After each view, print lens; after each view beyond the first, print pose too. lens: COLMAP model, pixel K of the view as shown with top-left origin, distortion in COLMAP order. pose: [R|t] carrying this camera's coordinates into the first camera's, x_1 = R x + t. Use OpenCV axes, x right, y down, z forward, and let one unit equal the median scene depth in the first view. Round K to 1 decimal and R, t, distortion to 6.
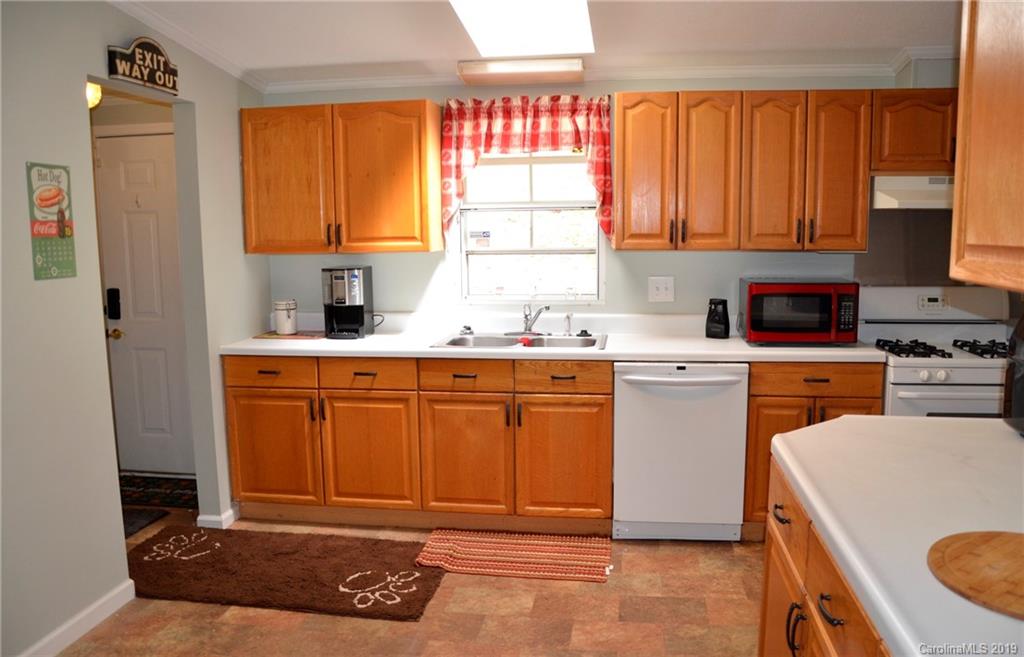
lens RADIAL K [[811.8, 0, 513.6], [0, 811.8, 328.9], [0, 0, 1]] dist [-0.067646, 0.005760]
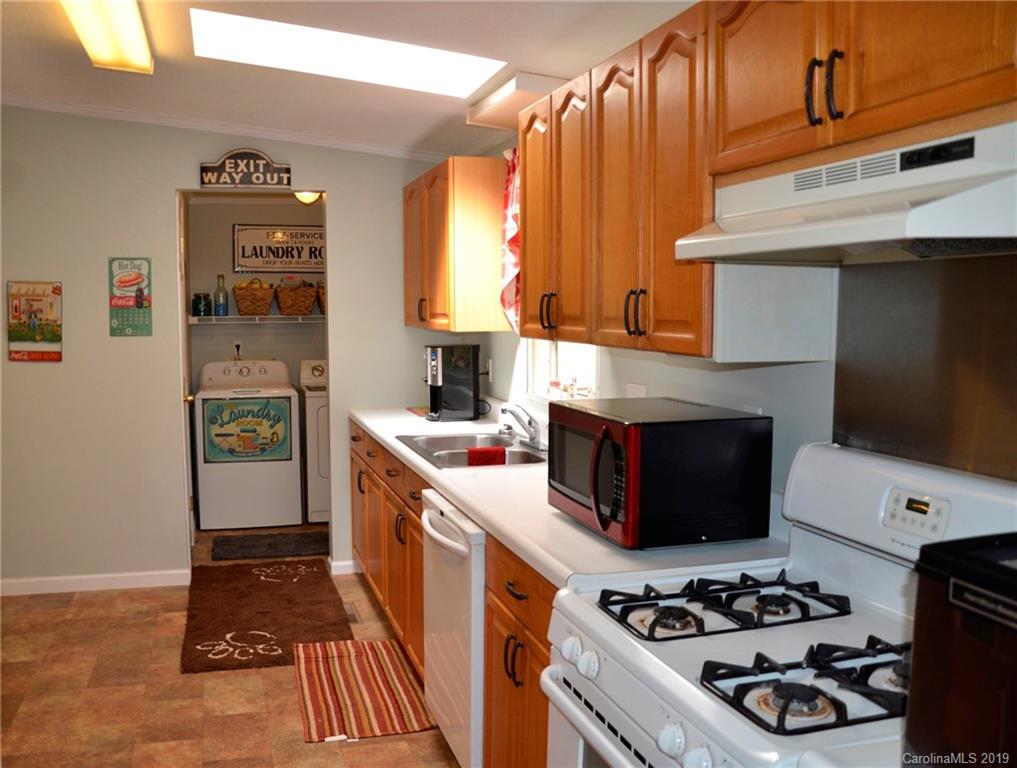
lens RADIAL K [[939.3, 0, 507.4], [0, 939.3, 386.2], [0, 0, 1]] dist [-0.113239, 0.000000]
pose [[0.397922, 0.090799, -0.912915, 1.167568], [-0.115217, 0.992158, 0.048460, -0.126703], [0.910155, 0.085900, 0.405263, 0.905078]]
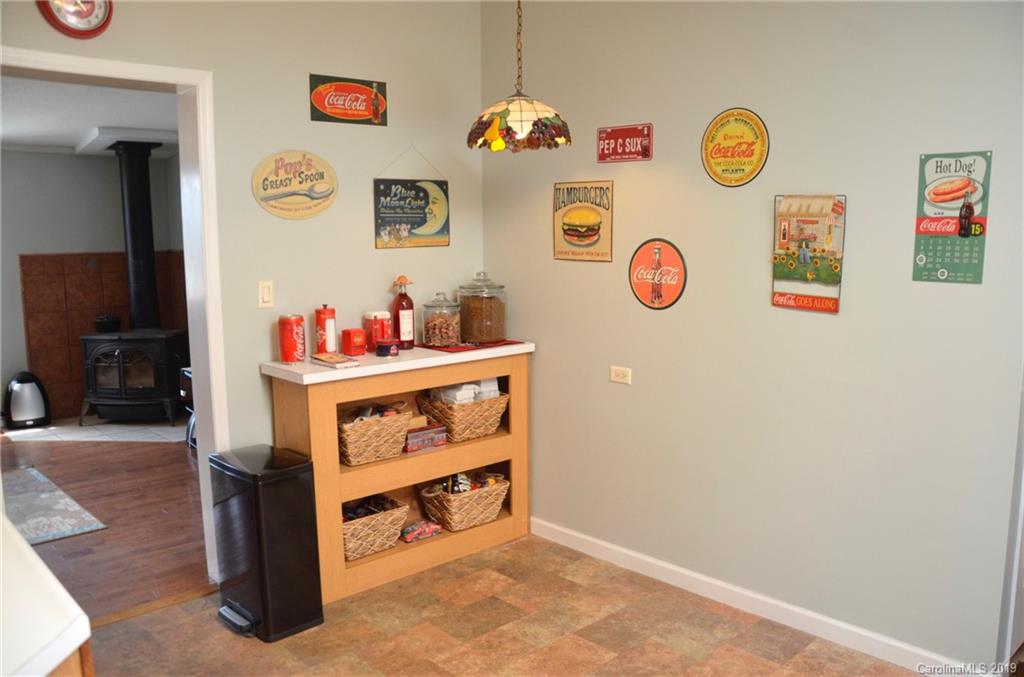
lens RADIAL K [[780.4, 0, 505.1], [0, 780.4, 345.5], [0, 0, 1]] dist [-0.153735, 0.100376]
pose [[-0.622643, 0.122771, -0.772815, 0.365774], [-0.084116, 0.971392, 0.222088, -0.132076], [0.777972, 0.203288, -0.594503, 1.072217]]
